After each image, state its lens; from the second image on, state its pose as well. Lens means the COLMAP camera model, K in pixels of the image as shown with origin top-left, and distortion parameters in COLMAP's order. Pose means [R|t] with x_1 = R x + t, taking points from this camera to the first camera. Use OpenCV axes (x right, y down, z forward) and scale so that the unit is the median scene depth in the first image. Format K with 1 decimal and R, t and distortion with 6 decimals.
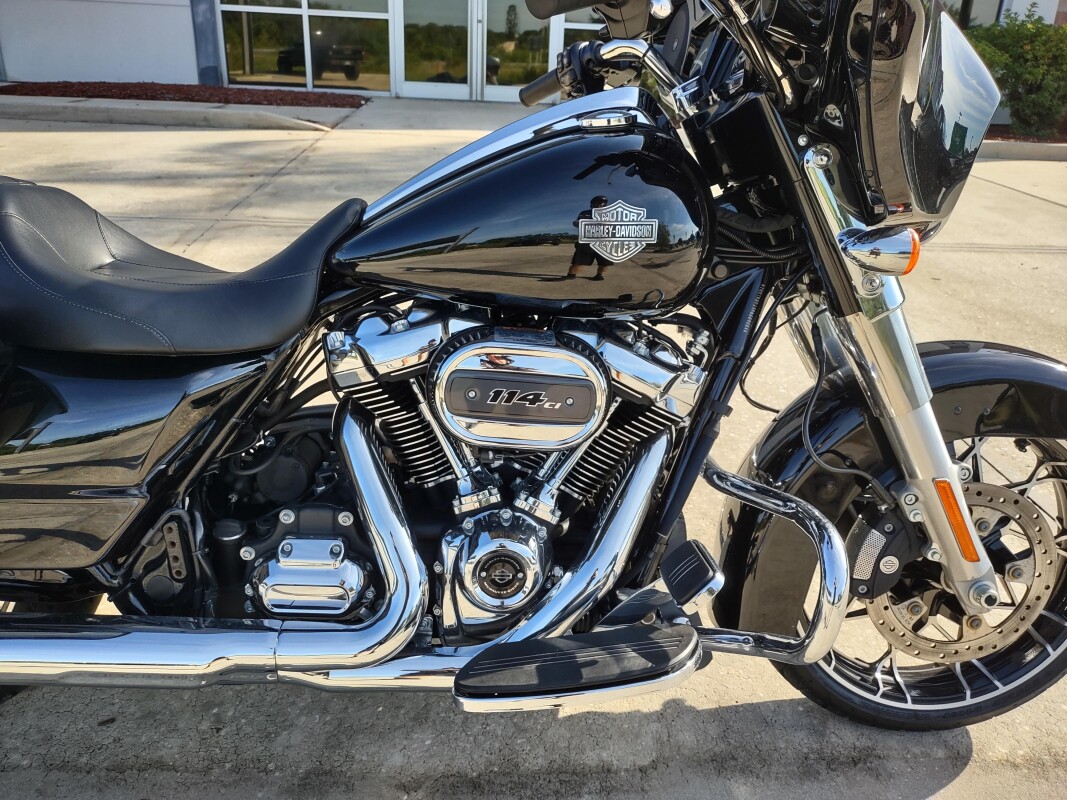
lens RADIAL K [[812.1, 0, 541.2], [0, 812.1, 394.3], [0, 0, 1]] dist [0.005899, -0.010560]
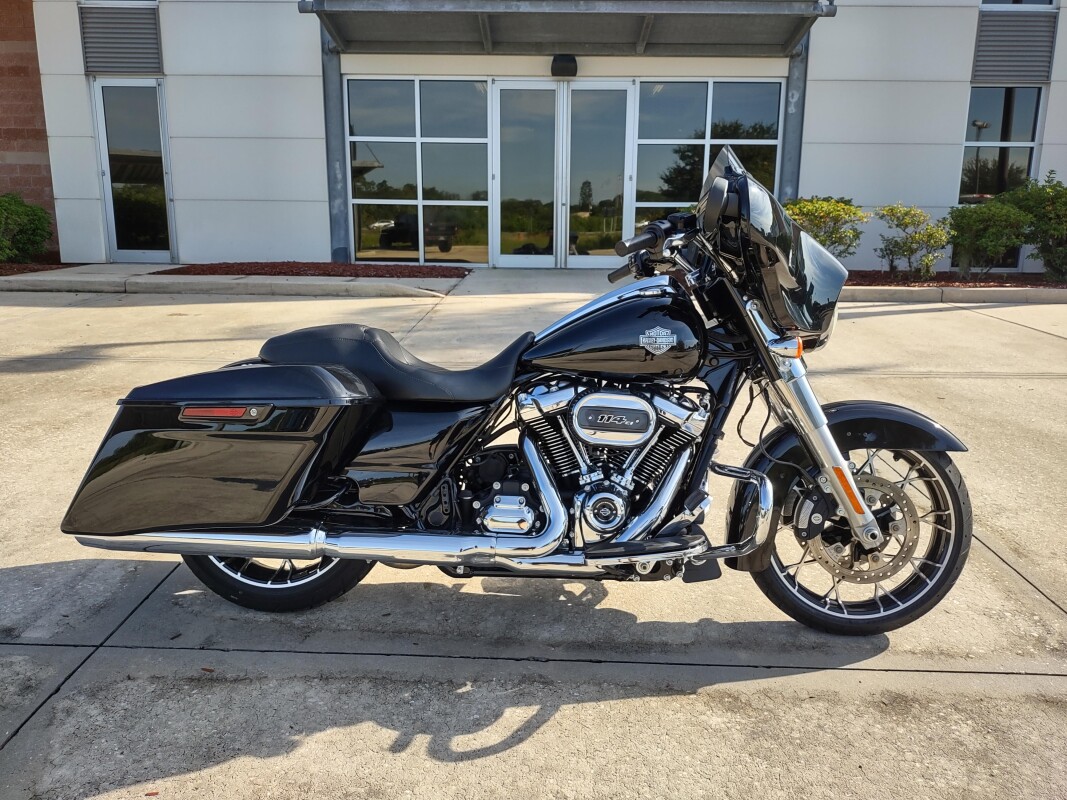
lens RADIAL K [[801.6, 0, 538.9], [0, 801.6, 396.0], [0, 0, 1]] dist [0.089642, -0.152991]
pose [[0.995124, -0.015251, -0.097449, -0.011885], [-0.002854, 0.983108, -0.183001, 0.258292], [0.098594, 0.182387, 0.978271, -0.843668]]
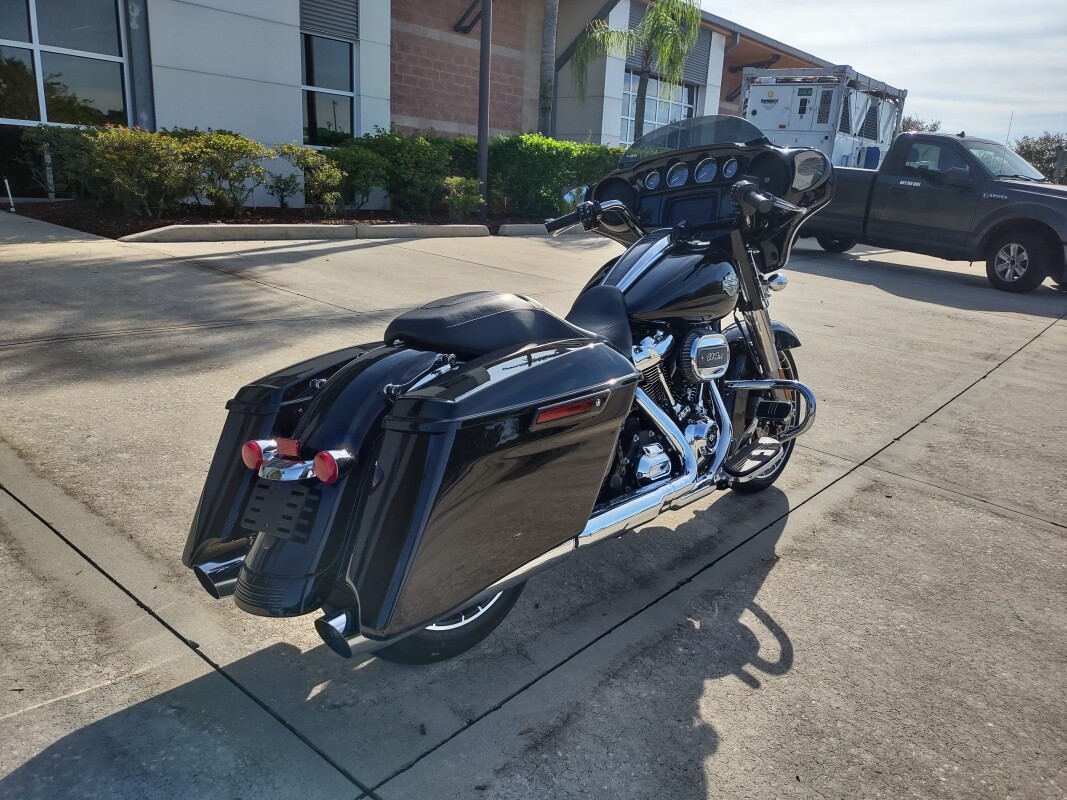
lens RADIAL K [[799.5, 0, 537.1], [0, 799.5, 394.1], [0, 0, 1]] dist [0.041191, -0.034485]
pose [[0.692678, -0.189142, 0.696005, -1.635570], [0.251165, 0.967856, 0.013054, -0.040164], [-0.676102, 0.165770, 0.717918, -0.259807]]
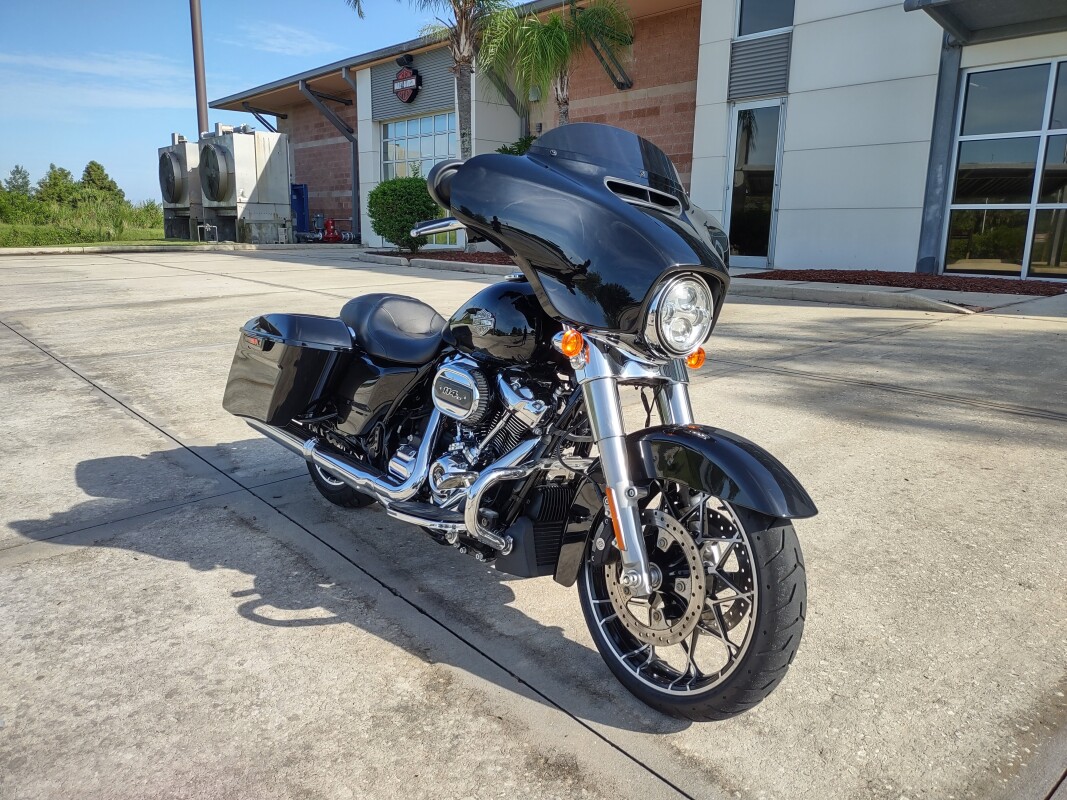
lens RADIAL K [[799.5, 0, 537.1], [0, 799.5, 394.1], [0, 0, 1]] dist [0.041191, -0.034485]
pose [[0.588113, 0.129283, -0.798379, 1.475177], [-0.298930, 0.951987, -0.066045, 0.067402], [0.751508, 0.277501, 0.598522, -0.102237]]
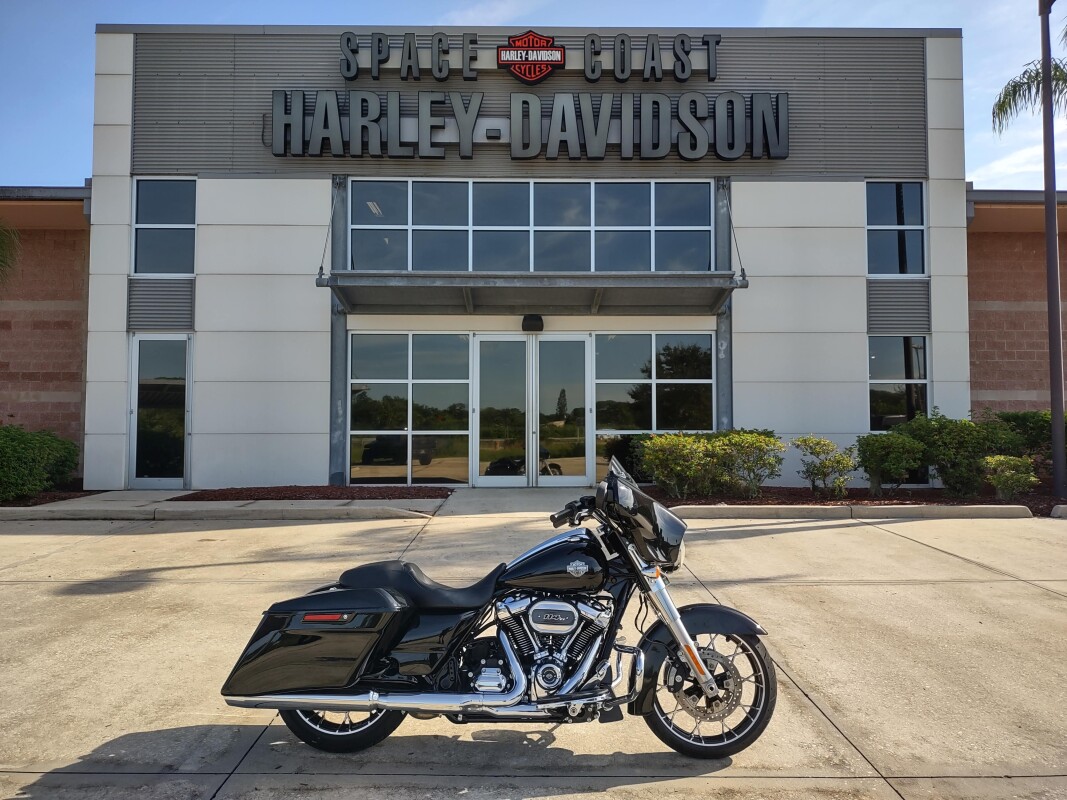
lens RADIAL K [[801.6, 0, 538.9], [0, 801.6, 396.0], [0, 0, 1]] dist [0.089642, -0.152991]
pose [[0.996980, -0.049050, -0.060204, 0.136350], [0.018966, 0.905587, -0.423737, 0.492162], [0.075305, 0.421316, 0.903782, -2.056973]]
